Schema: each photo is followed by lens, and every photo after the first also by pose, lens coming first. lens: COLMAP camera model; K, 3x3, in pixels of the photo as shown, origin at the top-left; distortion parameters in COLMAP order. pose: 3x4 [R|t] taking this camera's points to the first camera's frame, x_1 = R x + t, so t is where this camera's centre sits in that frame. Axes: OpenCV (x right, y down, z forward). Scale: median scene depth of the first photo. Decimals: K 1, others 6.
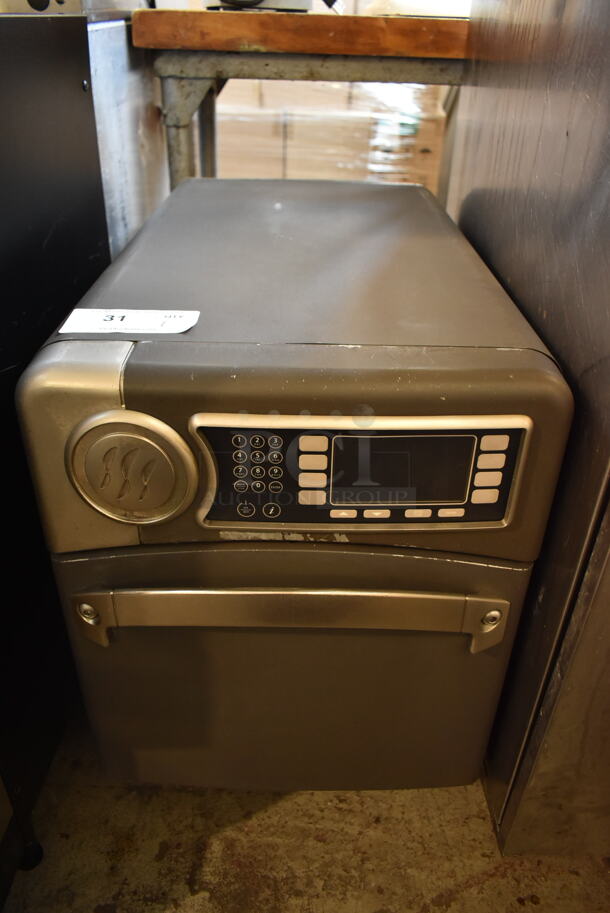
lens RADIAL K [[685.4, 0, 302.3], [0, 685.4, 456.1], [0, 0, 1]] dist [-0.025221, 0.006496]
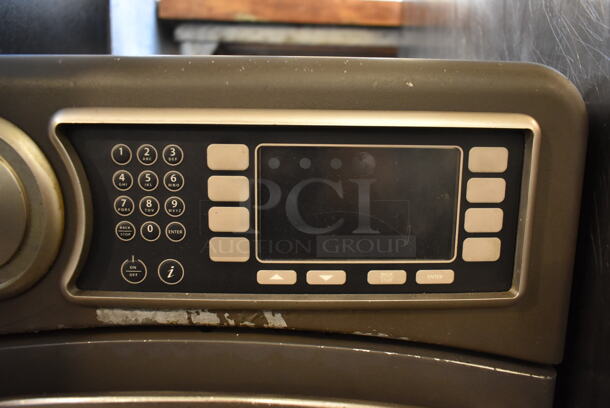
lens RADIAL K [[457.9, 0, 306.1], [0, 457.9, 200.8], [0, 0, 1]] dist [-0.025221, 0.006496]
pose [[0.999971, -0.002520, 0.007159, 0.092006], [0.005018, 0.927171, -0.374605, 0.196355], [-0.005693, 0.374630, 0.927157, 0.589850]]
